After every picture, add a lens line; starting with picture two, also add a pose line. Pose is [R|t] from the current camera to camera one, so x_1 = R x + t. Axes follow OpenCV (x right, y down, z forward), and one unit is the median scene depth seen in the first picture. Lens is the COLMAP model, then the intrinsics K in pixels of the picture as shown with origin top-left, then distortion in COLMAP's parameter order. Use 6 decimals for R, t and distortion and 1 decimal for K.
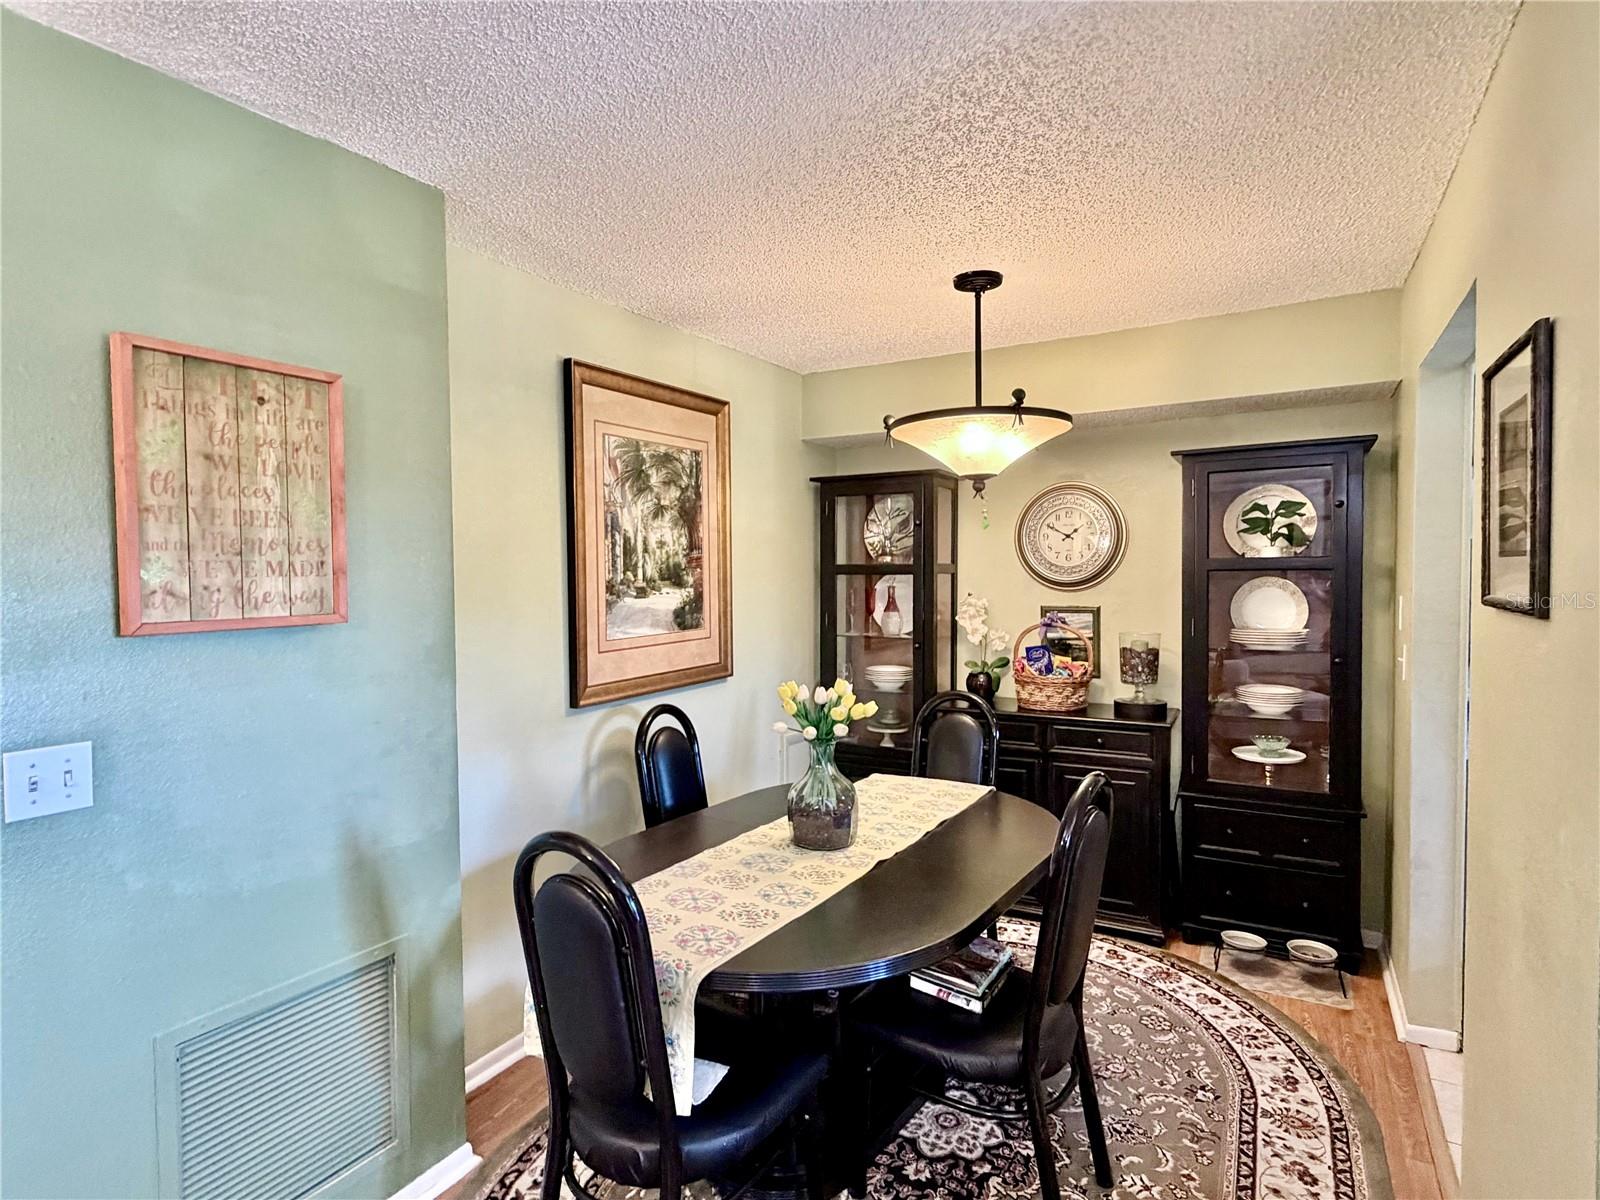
lens RADIAL K [[853.3, 0, 800.2], [0, 853.3, 610.9], [0, 0, 1]] dist [0.000289, -0.001786]
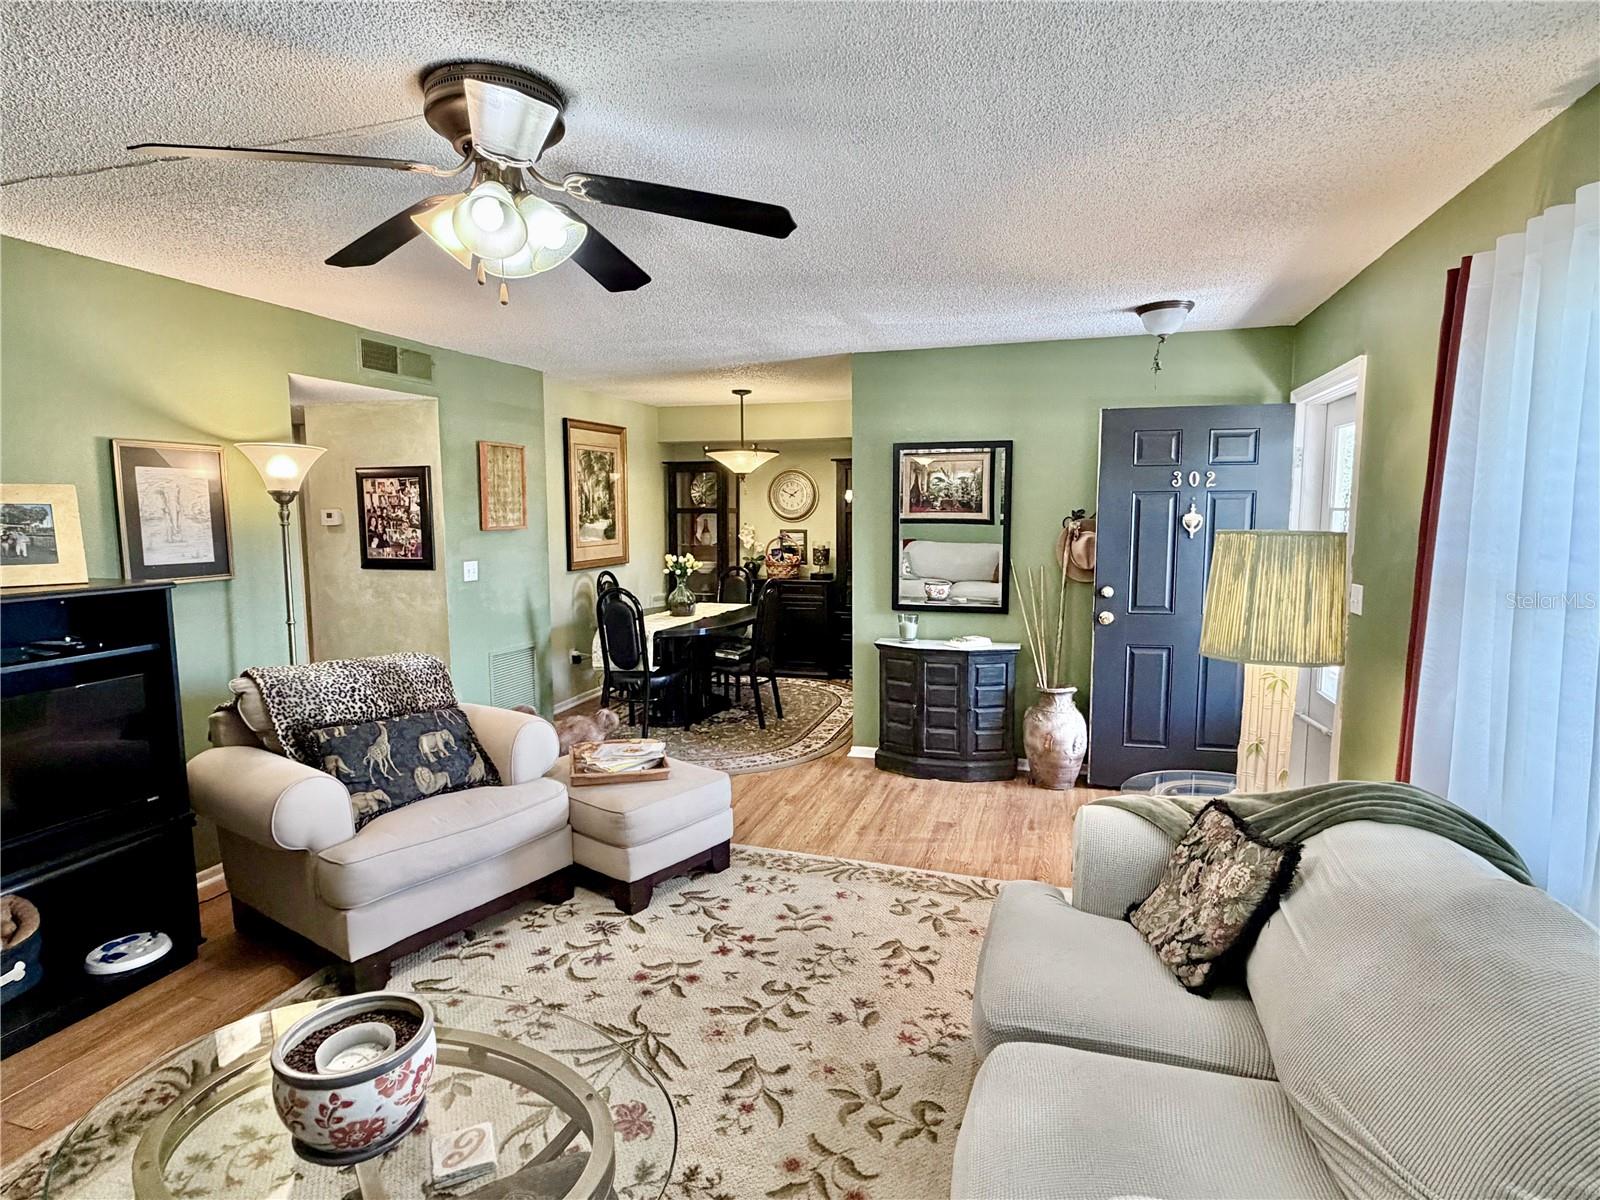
lens RADIAL K [[863.9, 0, 803.7], [0, 863.9, 603.7], [0, 0, 1]] dist [0.004255, -0.000009]
pose [[0.974497, -0.015758, 0.223845, -0.149906], [0.001660, 0.998010, 0.063029, 0.049082], [-0.224392, -0.061050, 0.972585, -1.226884]]
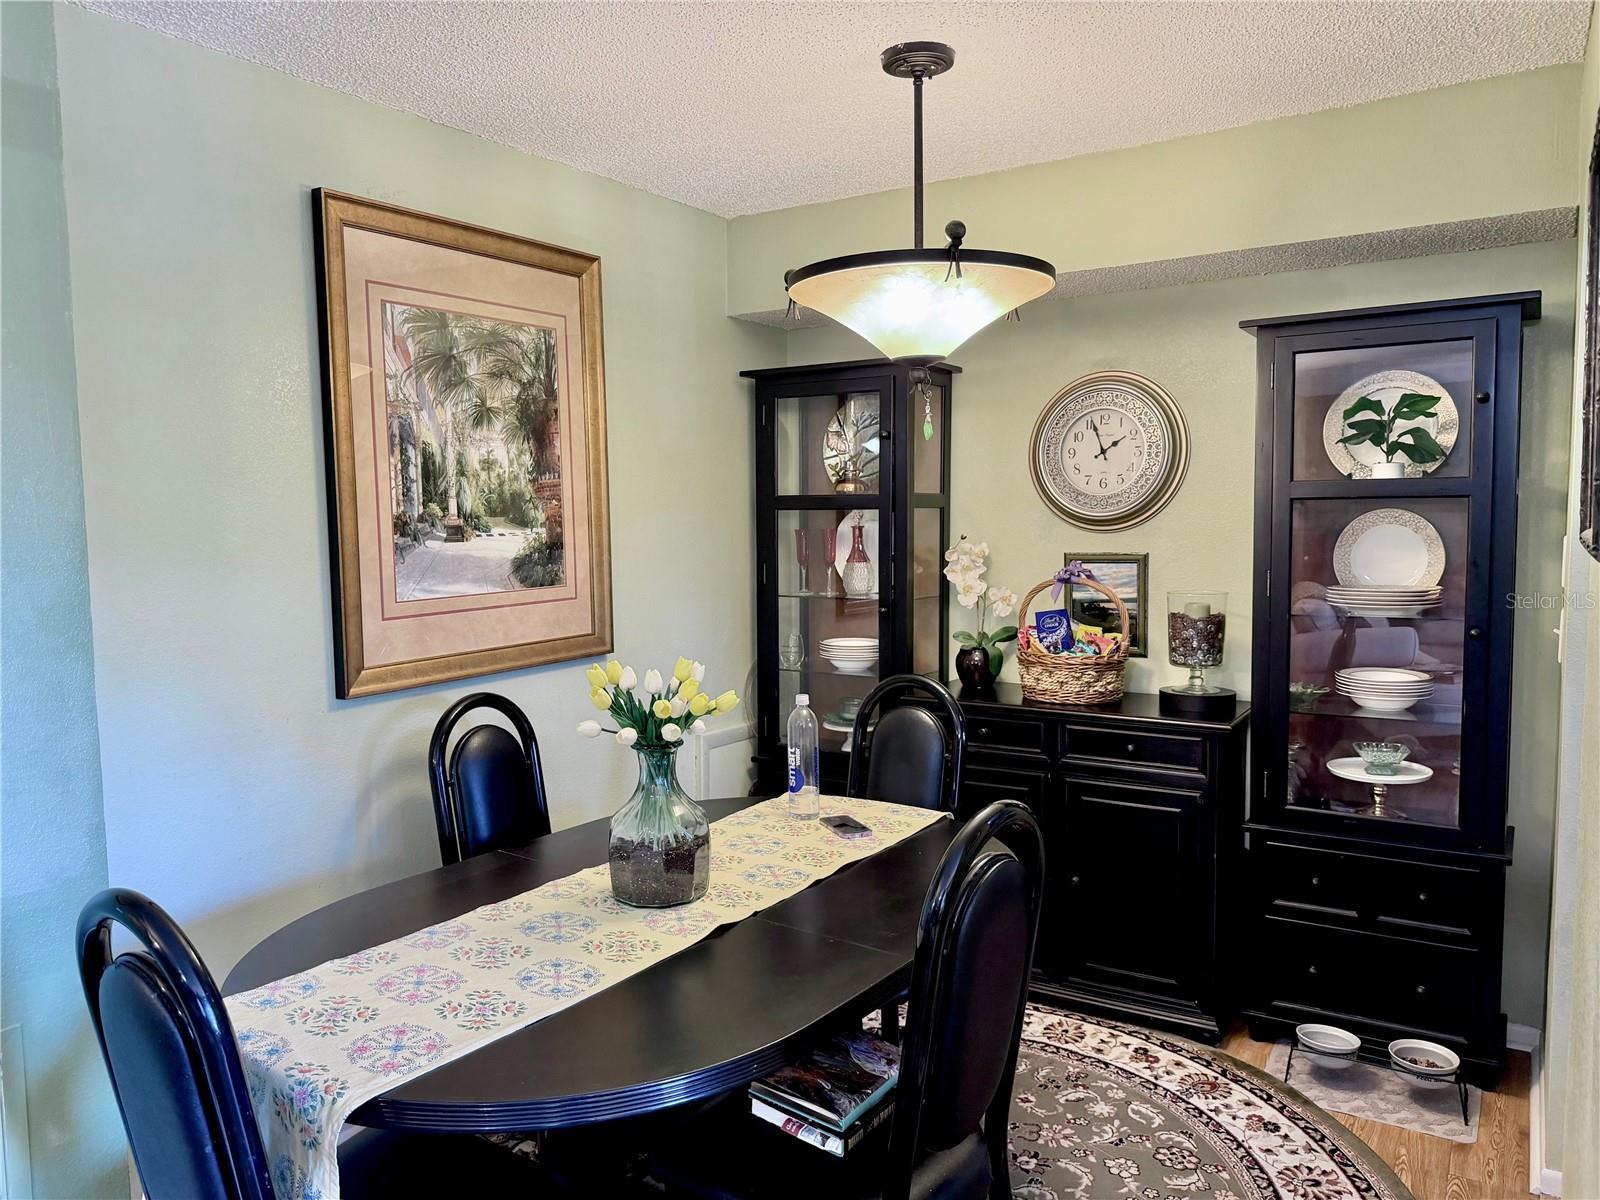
lens RADIAL K [[1138.2, 0, 805.8], [0, 1138.2, 618.5], [0, 0, 1]] dist [0.105024, -0.197224]
pose [[0.999084, 0.001550, -0.042773, 0.134589], [0.000494, 0.998860, 0.047739, 0.003210], [0.042799, -0.047717, 0.997944, 0.068980]]
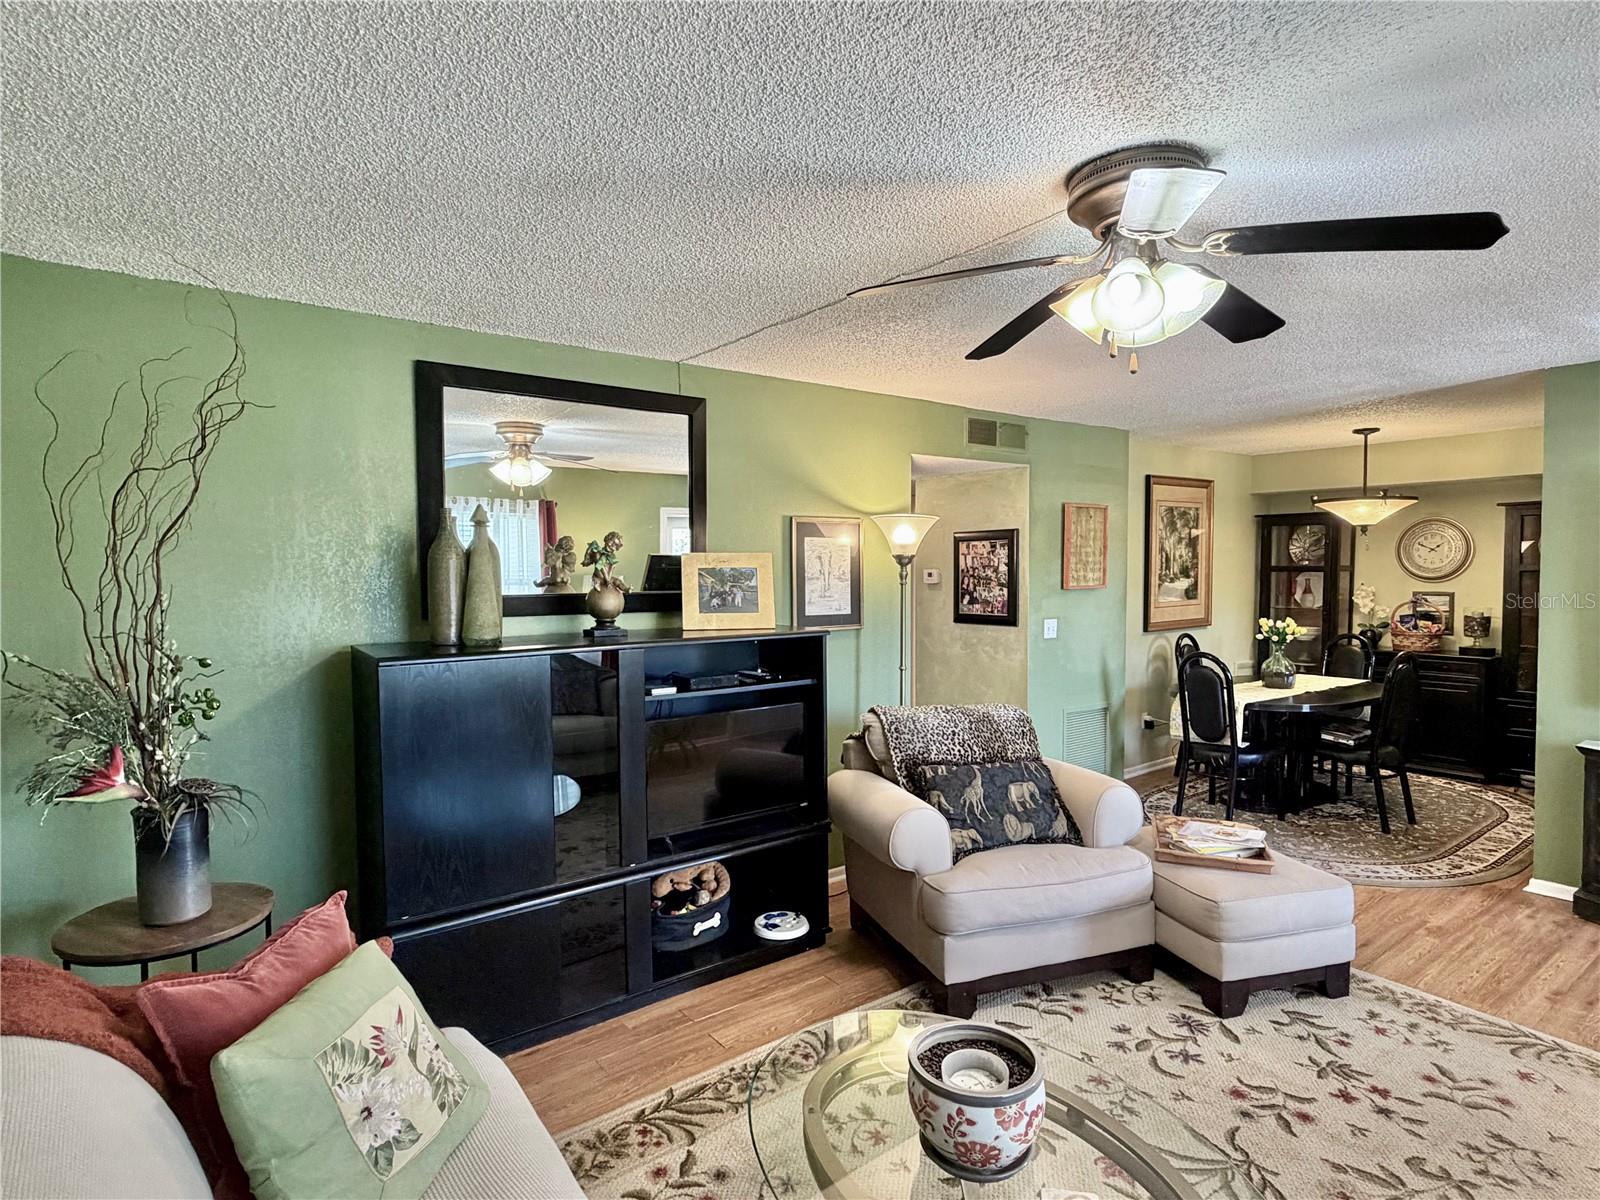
lens RADIAL K [[864.9, 0, 792.7], [0, 864.9, 605.8], [0, 0, 1]] dist [0.003204, -0.000385]
pose [[0.917545, 0.022558, -0.396992, -0.187303], [-0.021698, 0.999742, 0.006659, 0.044765], [0.397040, 0.002504, 0.917798, -1.239295]]
